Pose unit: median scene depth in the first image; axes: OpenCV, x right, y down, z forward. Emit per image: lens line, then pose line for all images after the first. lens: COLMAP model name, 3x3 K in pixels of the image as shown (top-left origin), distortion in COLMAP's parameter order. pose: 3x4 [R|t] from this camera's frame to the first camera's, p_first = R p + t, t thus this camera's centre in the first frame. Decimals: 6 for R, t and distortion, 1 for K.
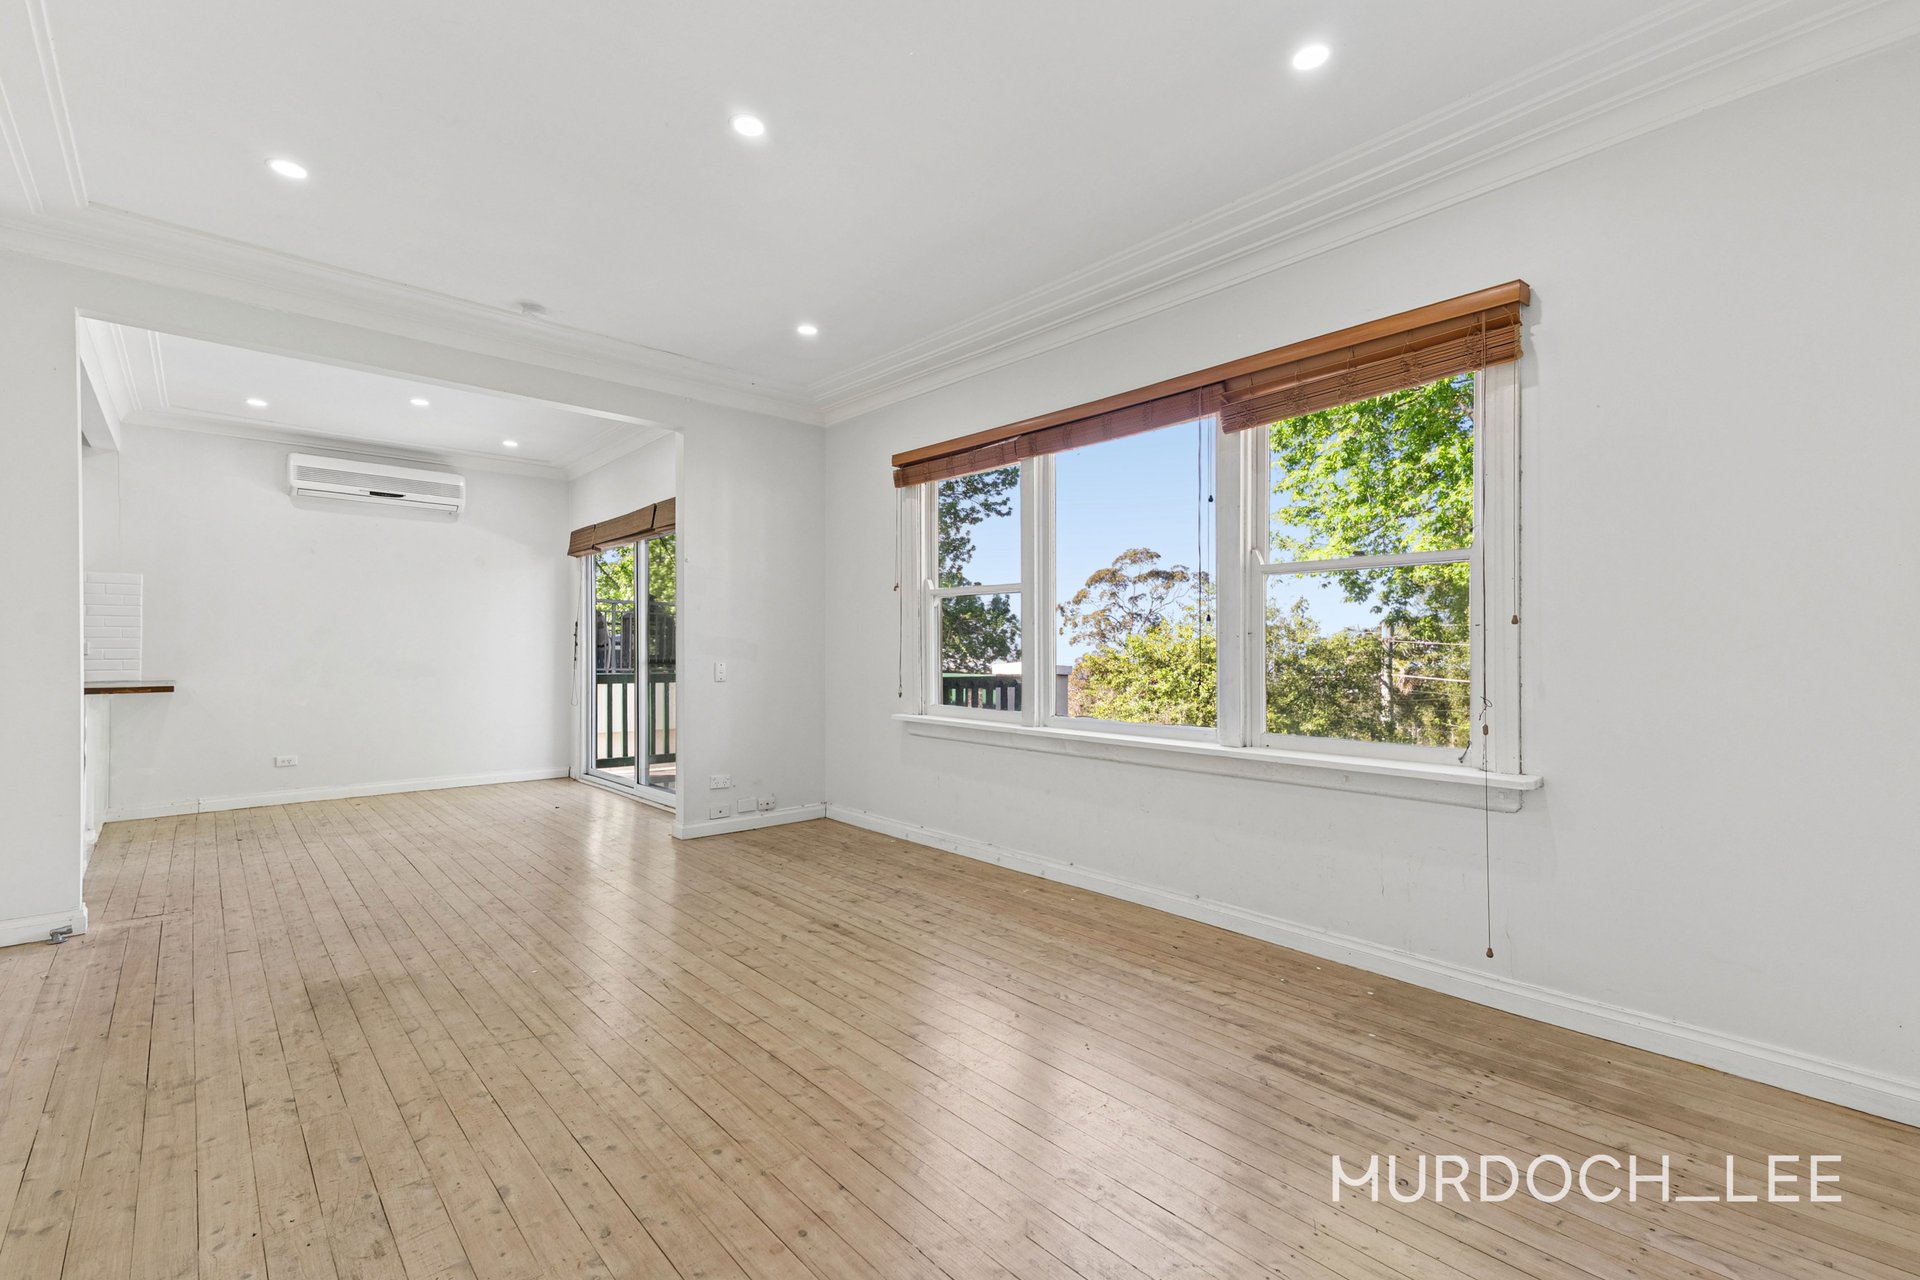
lens RADIAL K [[860.9, 0, 973.9], [0, 860.9, 638.3], [0, 0, 1]] dist [0.041608, -0.001592]
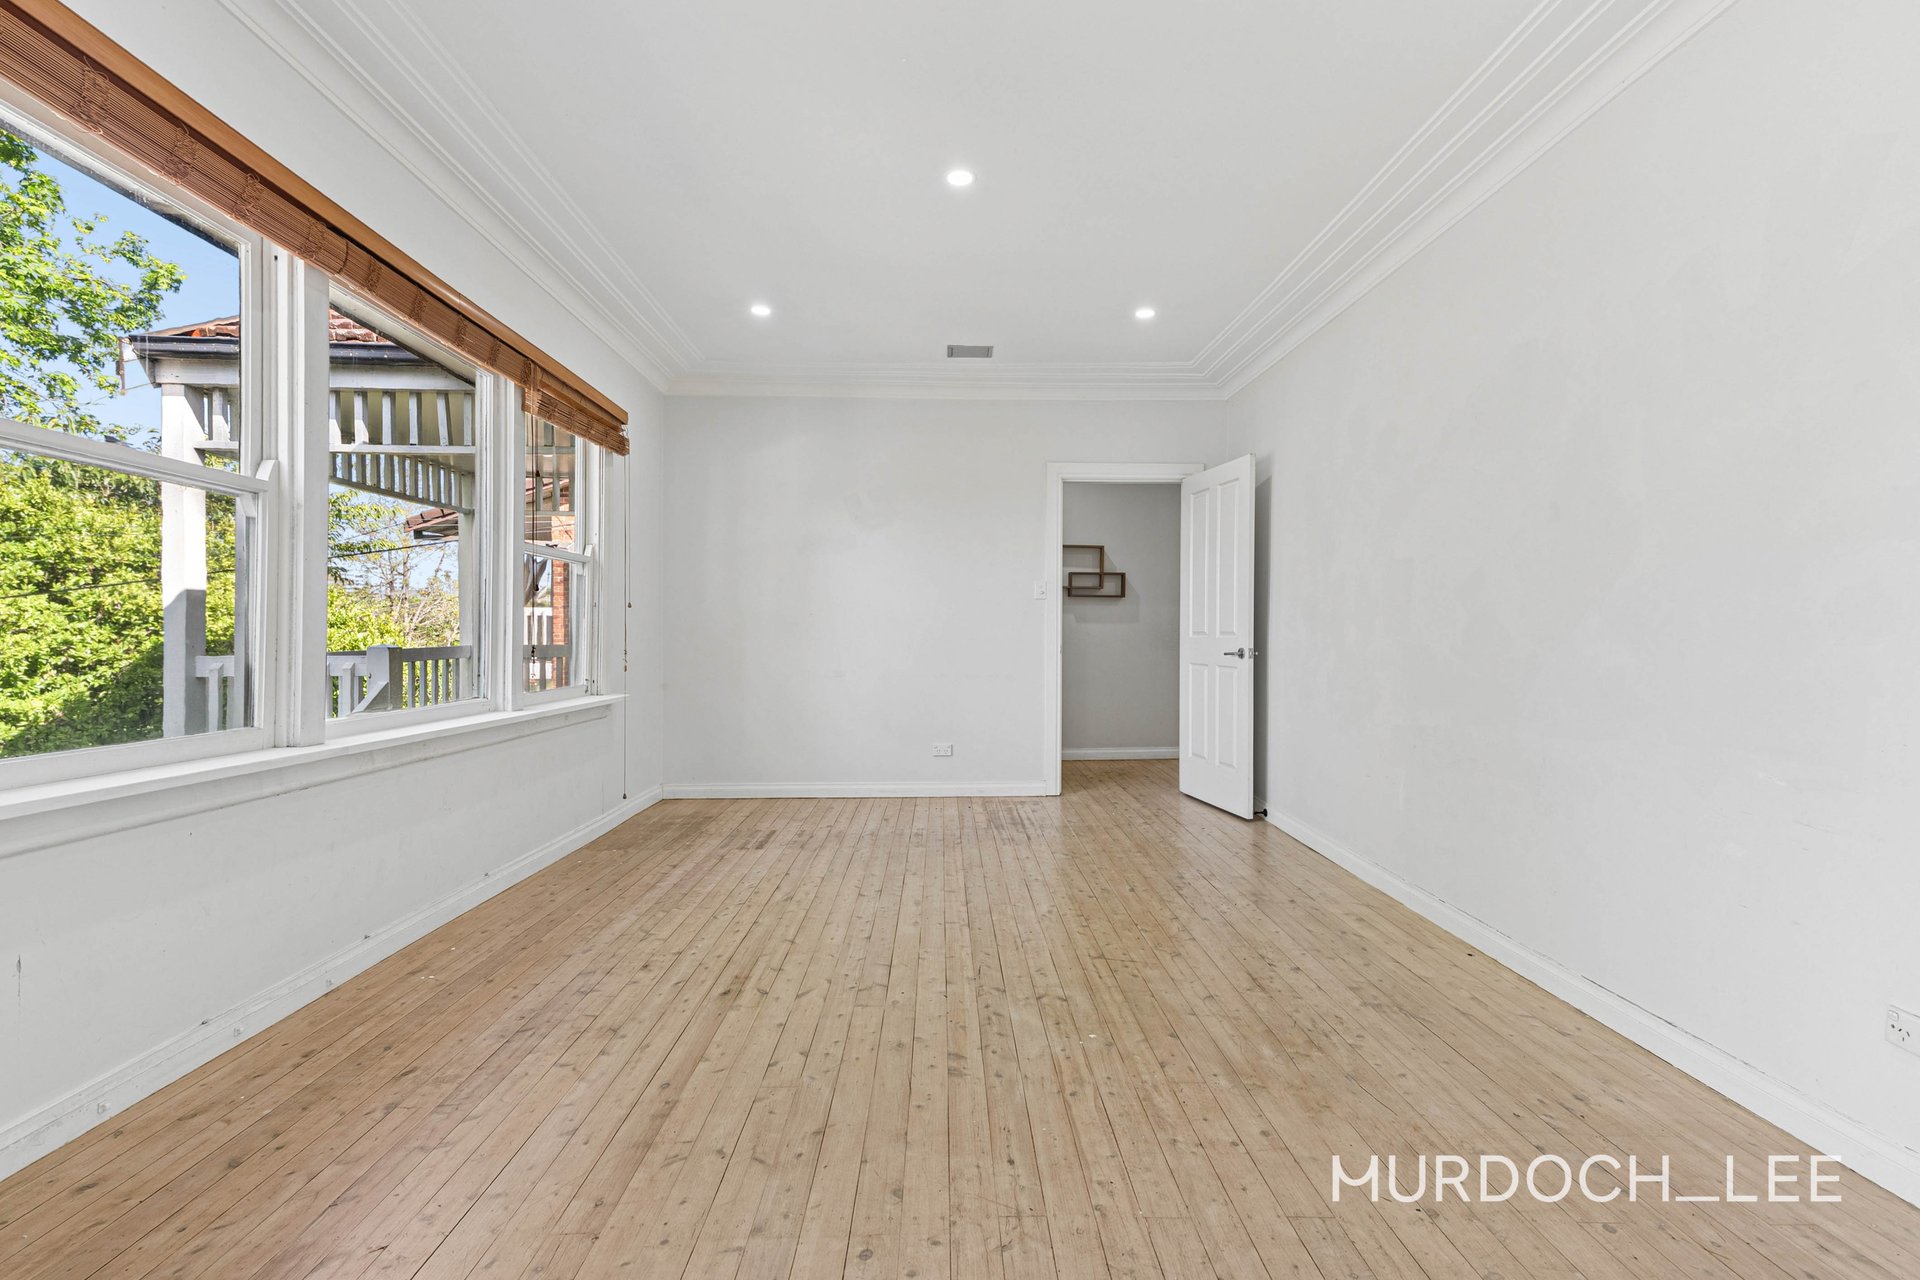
lens RADIAL K [[860.9, 0, 957.3], [0, 860.9, 636.3], [0, 0, 1]] dist [0.041608, -0.001592]
pose [[-0.761012, -0.008686, 0.648679, -0.831014], [-0.020803, 0.999723, -0.011019, 0.037347], [-0.648404, -0.021880, -0.760982, 1.530900]]
